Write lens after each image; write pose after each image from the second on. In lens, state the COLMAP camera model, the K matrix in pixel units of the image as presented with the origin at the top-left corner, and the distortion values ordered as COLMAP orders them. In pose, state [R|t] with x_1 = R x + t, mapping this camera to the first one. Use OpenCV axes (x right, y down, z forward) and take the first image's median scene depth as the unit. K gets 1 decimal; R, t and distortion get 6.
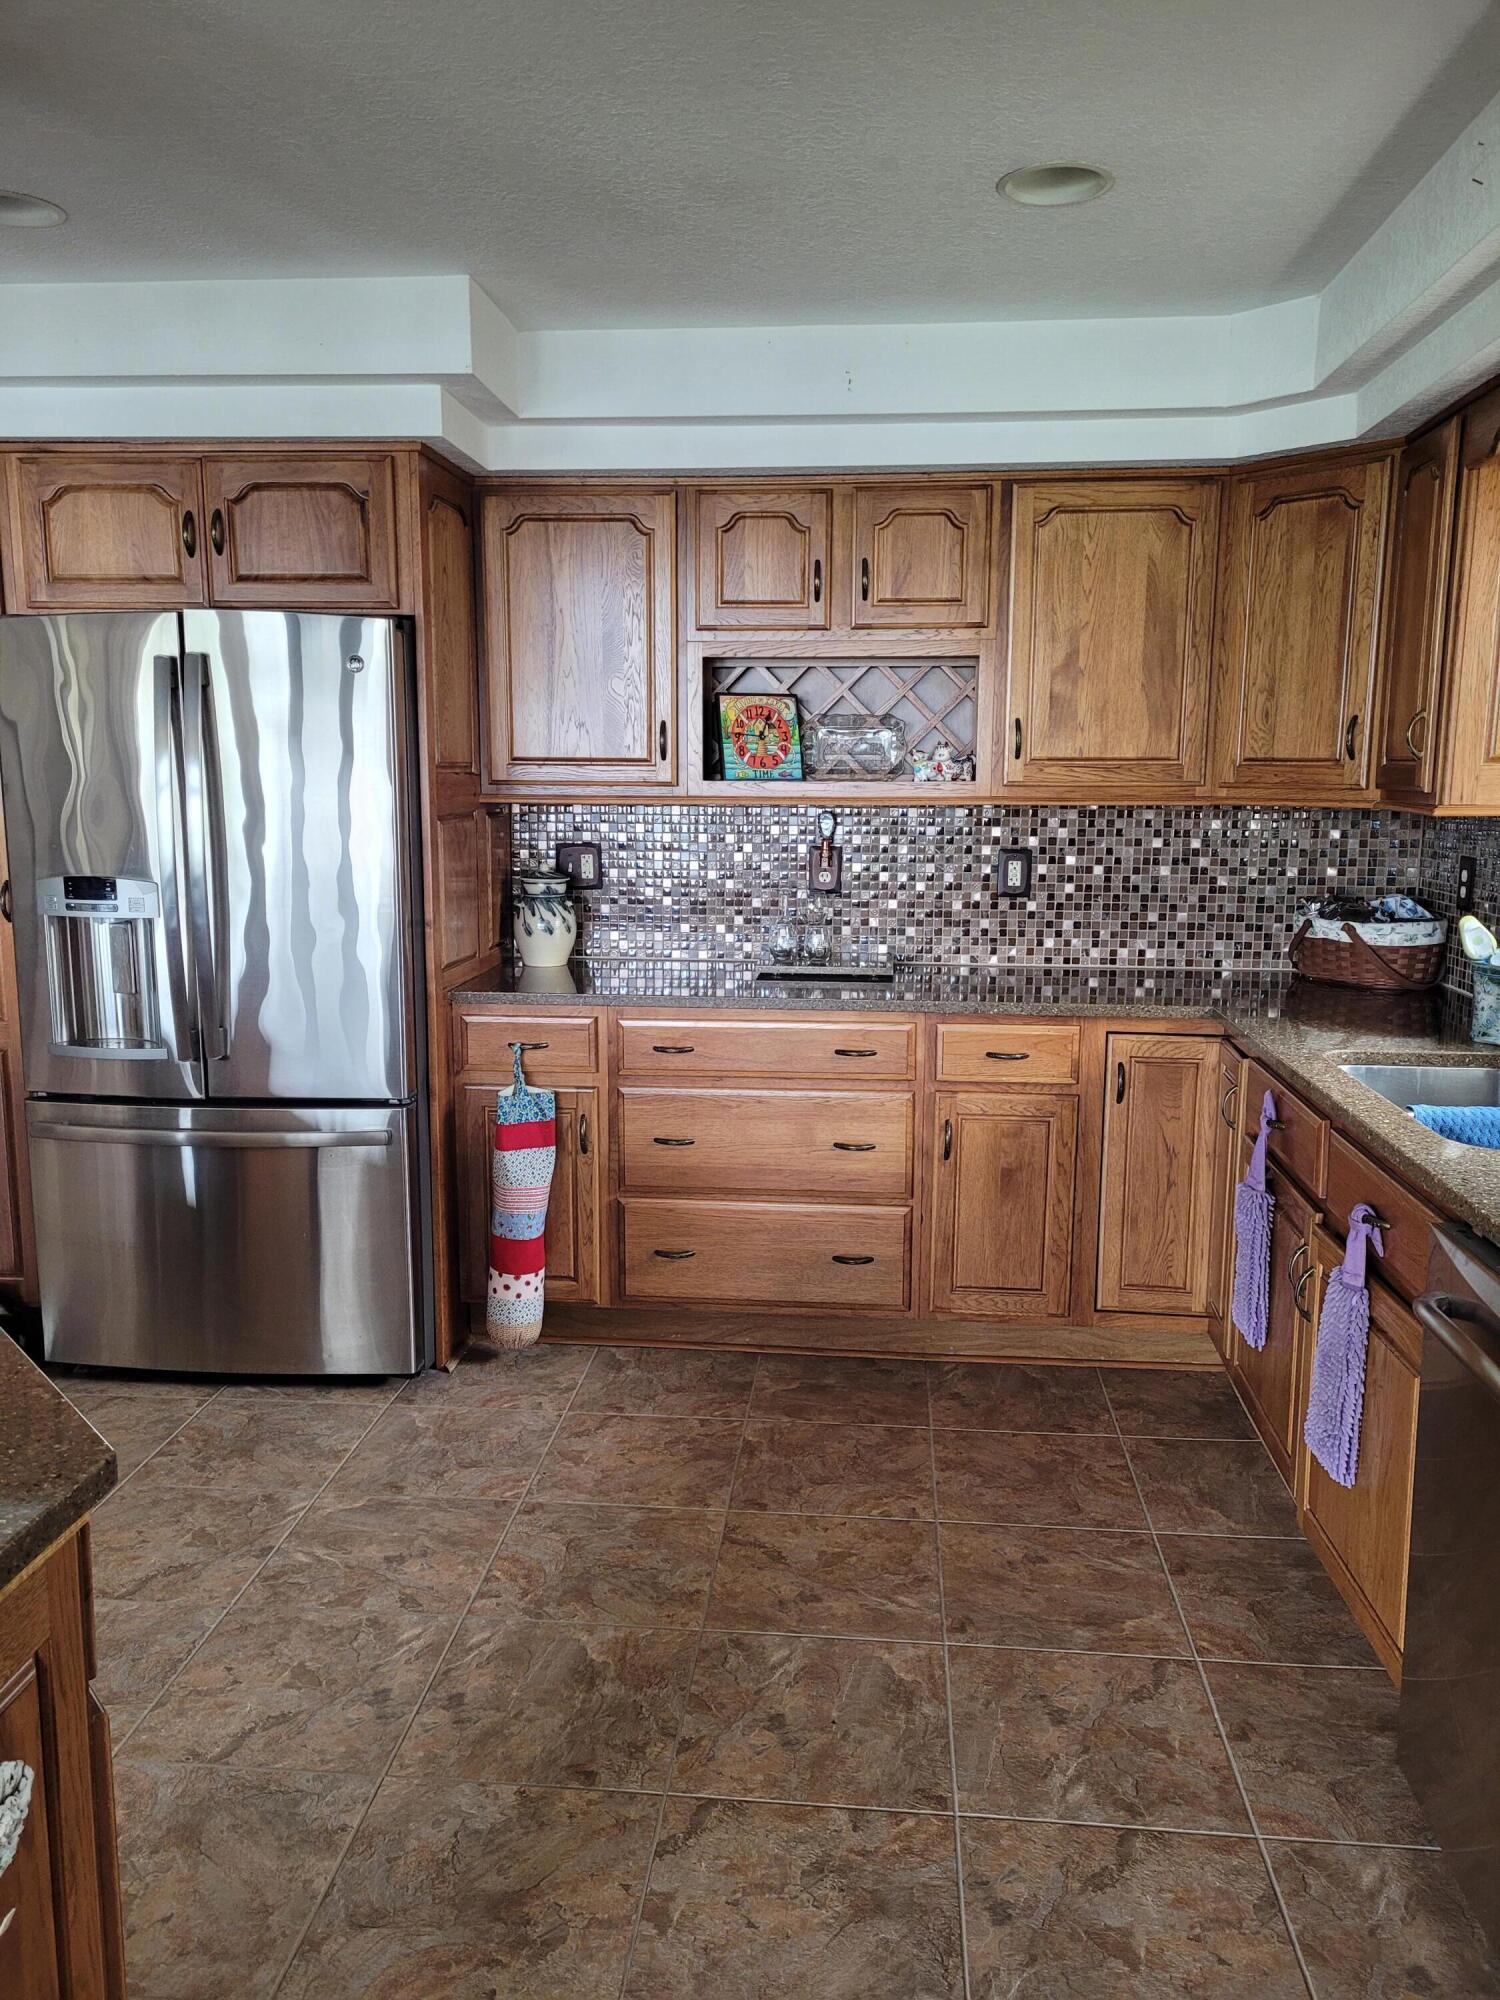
lens RADIAL K [[1513.0, 0, 753.9], [0, 1513.0, 1000.8], [0, 0, 1]] dist [0.007146, -0.002623]
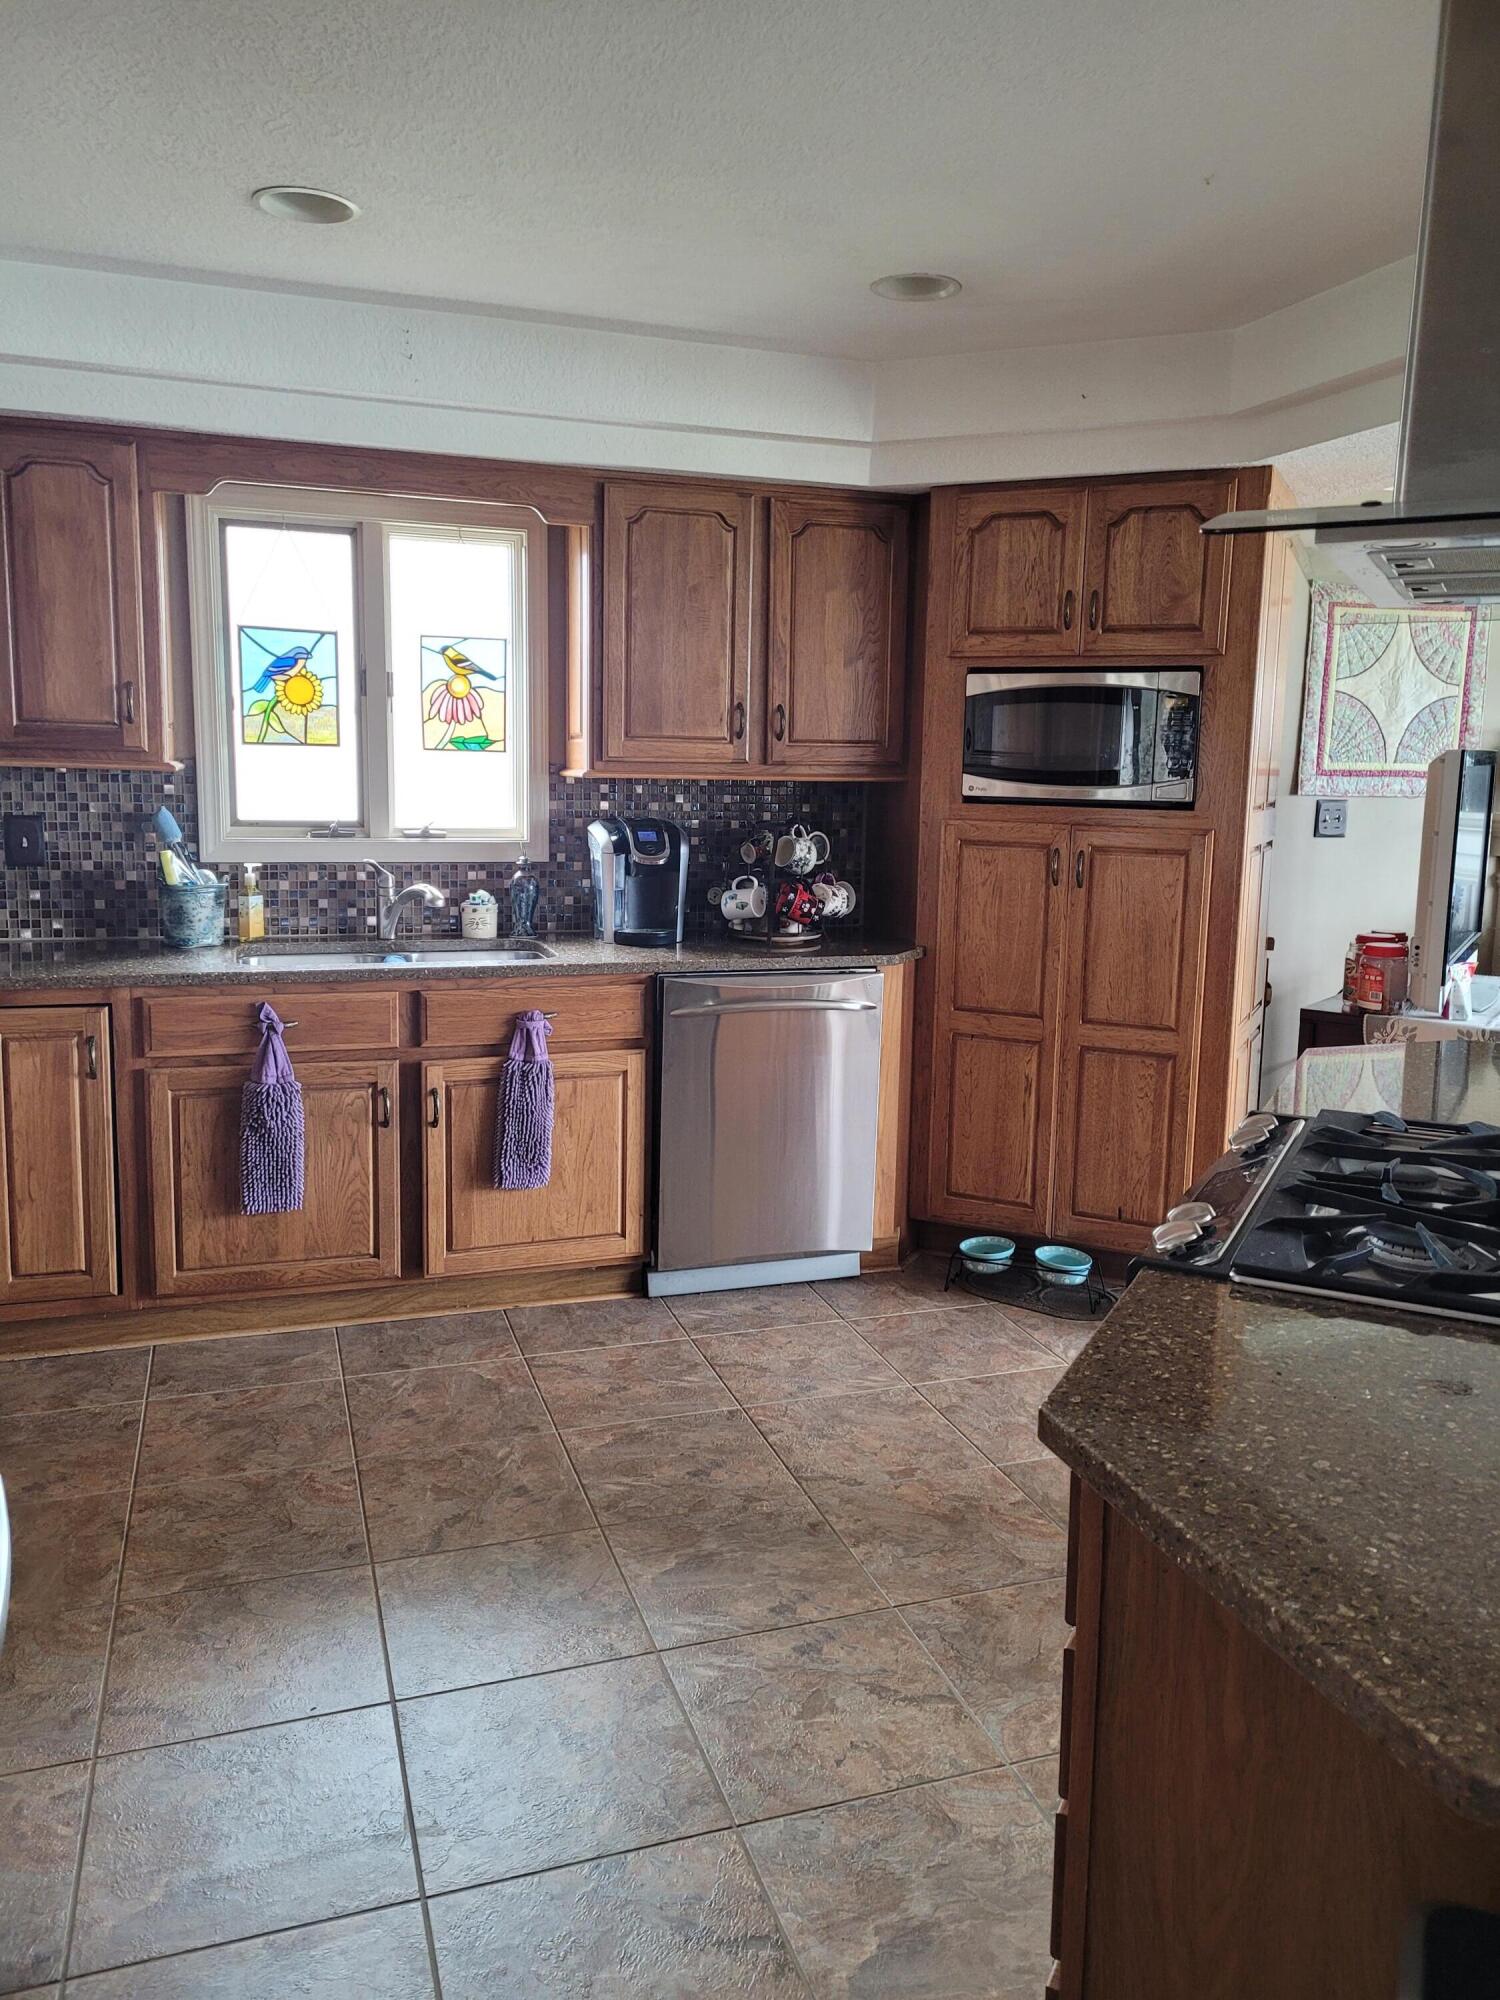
lens RADIAL K [[1513.0, 0, 753.4], [0, 1513.0, 995.8], [0, 0, 1]] dist [0.007146, -0.002623]
pose [[-0.408522, -0.164133, 0.897870, -1.093729], [0.121799, 0.965099, 0.231840, -0.218319], [-0.904586, 0.204071, -0.374272, 1.334899]]
